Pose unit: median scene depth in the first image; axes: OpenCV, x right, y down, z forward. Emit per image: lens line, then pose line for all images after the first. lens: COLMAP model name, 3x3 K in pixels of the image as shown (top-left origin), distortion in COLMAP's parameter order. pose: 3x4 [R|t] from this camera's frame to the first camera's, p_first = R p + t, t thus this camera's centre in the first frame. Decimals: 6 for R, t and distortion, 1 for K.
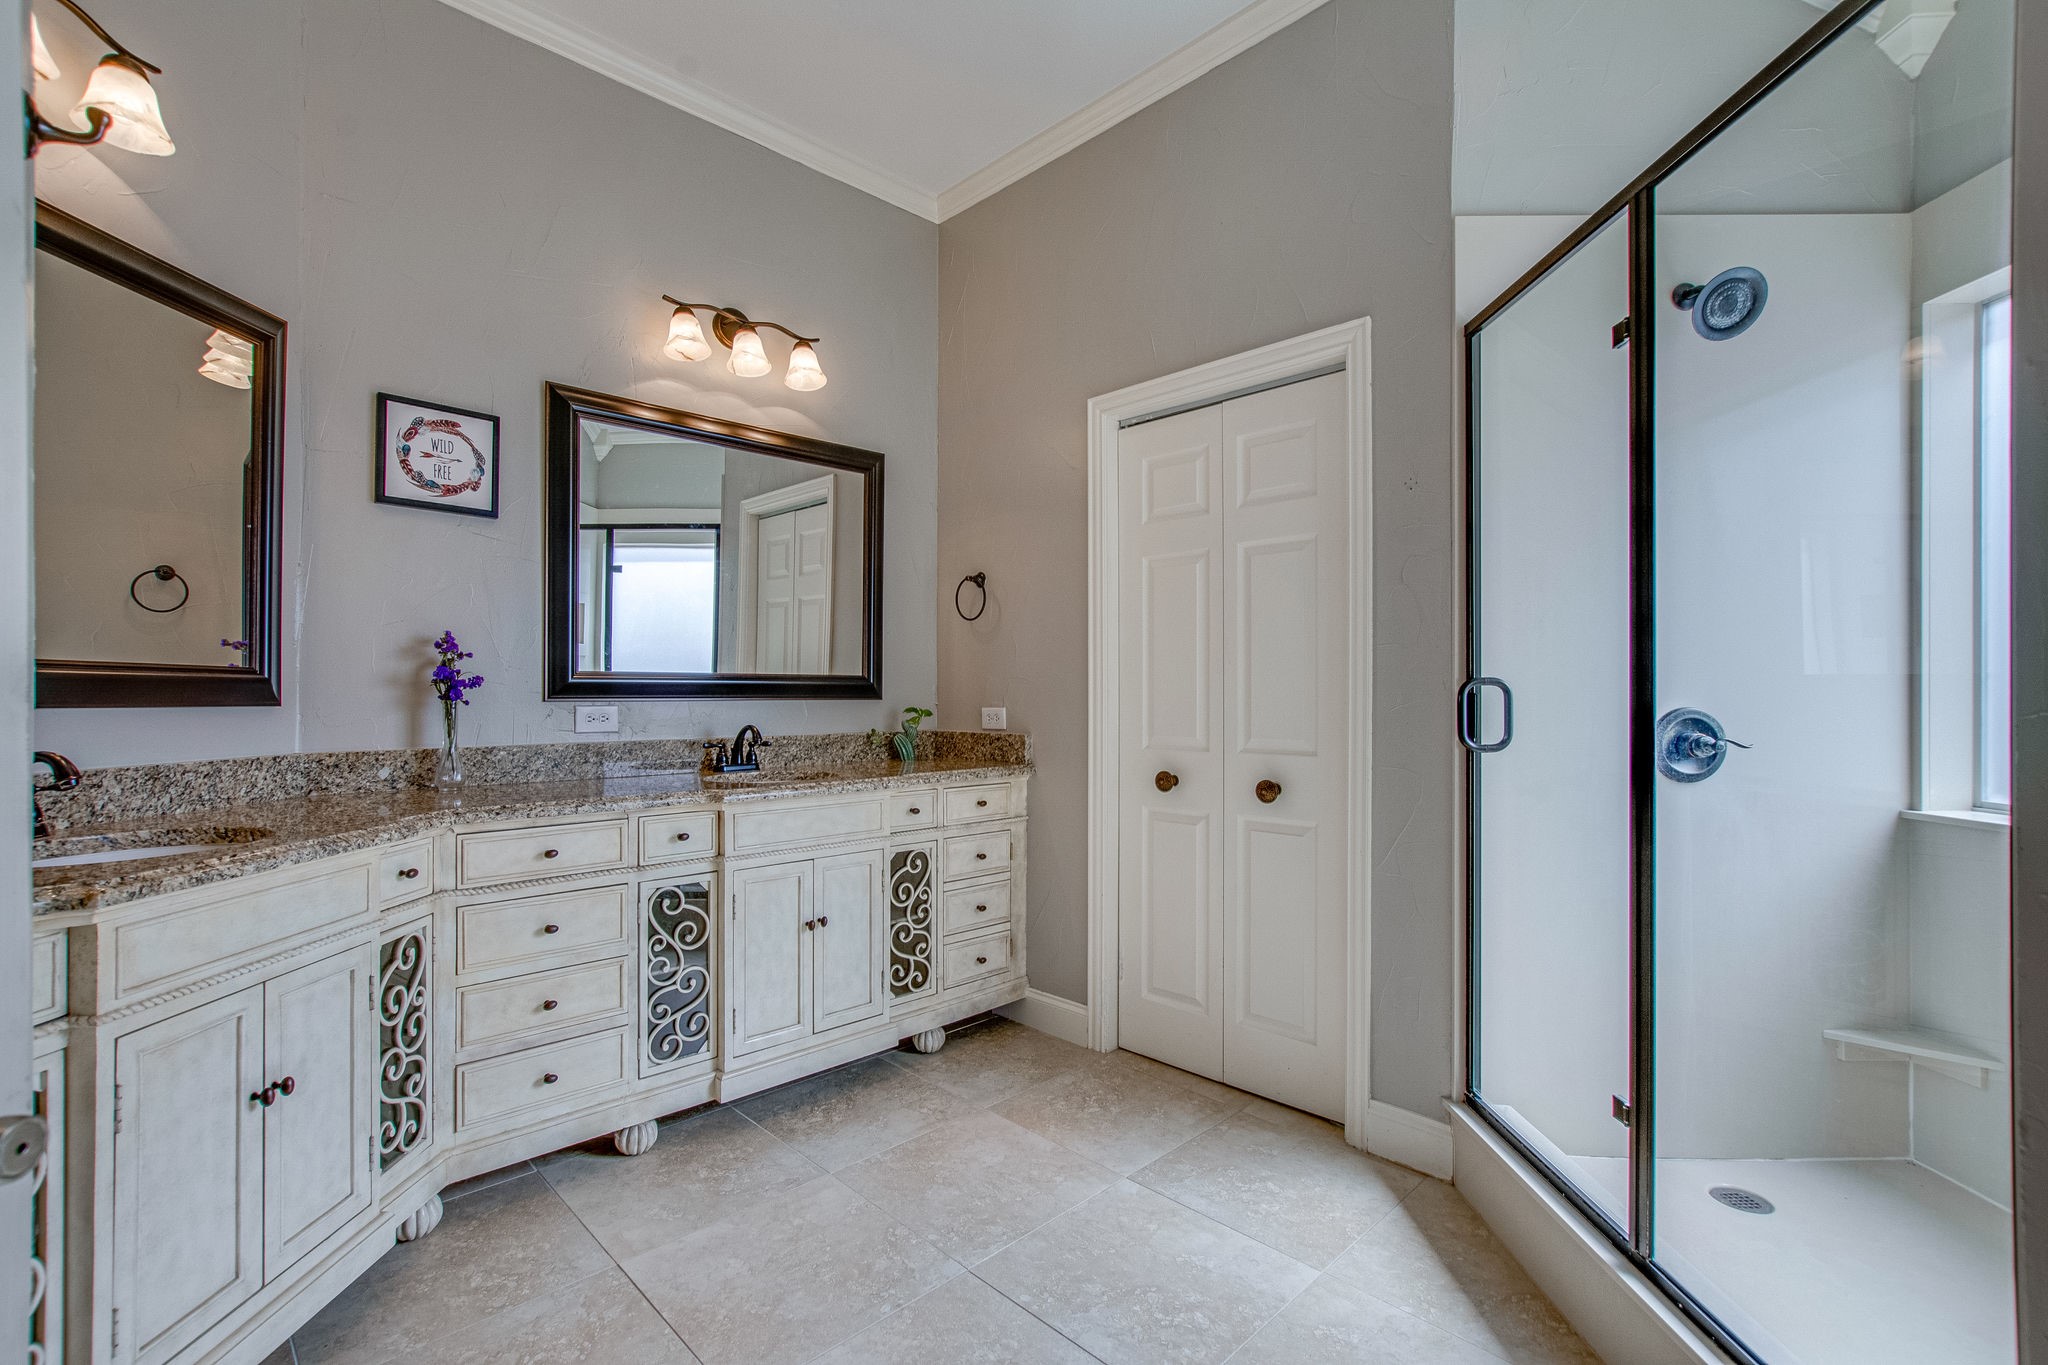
lens RADIAL K [[902.7, 0, 994.1], [0, 902.7, 693.4], [0, 0, 1]] dist [-0.013672, 0.004019]
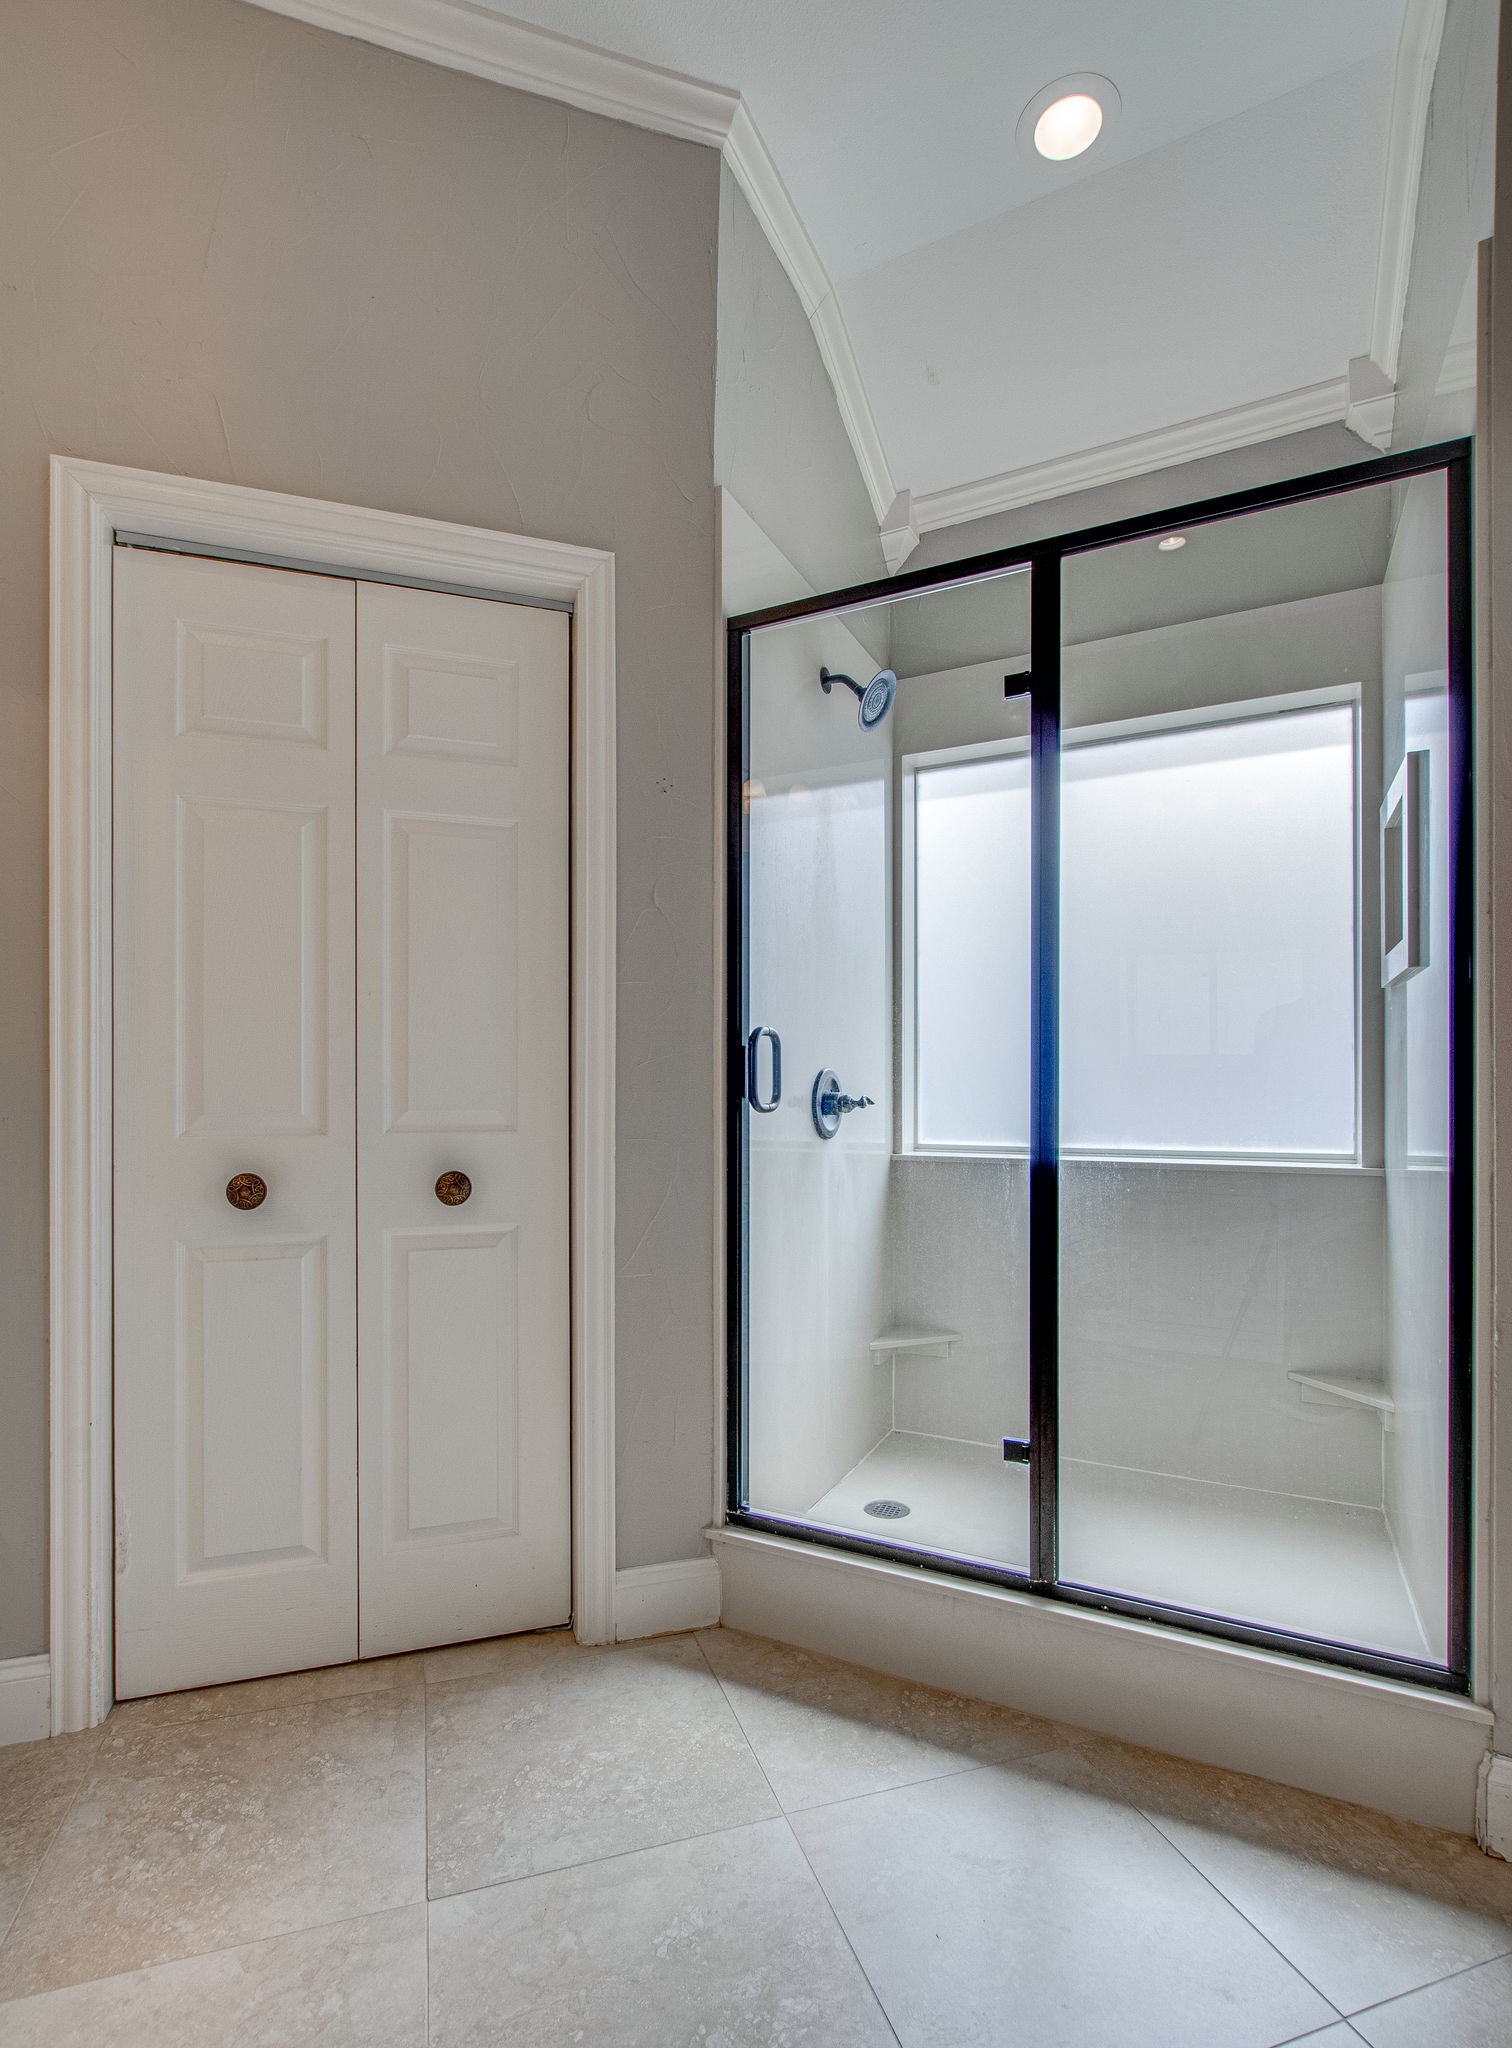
lens RADIAL K [[990.0, 0, 759.9], [0, 990.0, 1093.8], [0, 0, 1]] dist [-0.001321, 0.001050]
pose [[0.430641, 0.000825, 0.902523, -0.287029], [-0.001827, 0.999998, -0.000042, 0.041423], [-0.902522, -0.001631, 0.430642, 0.512925]]
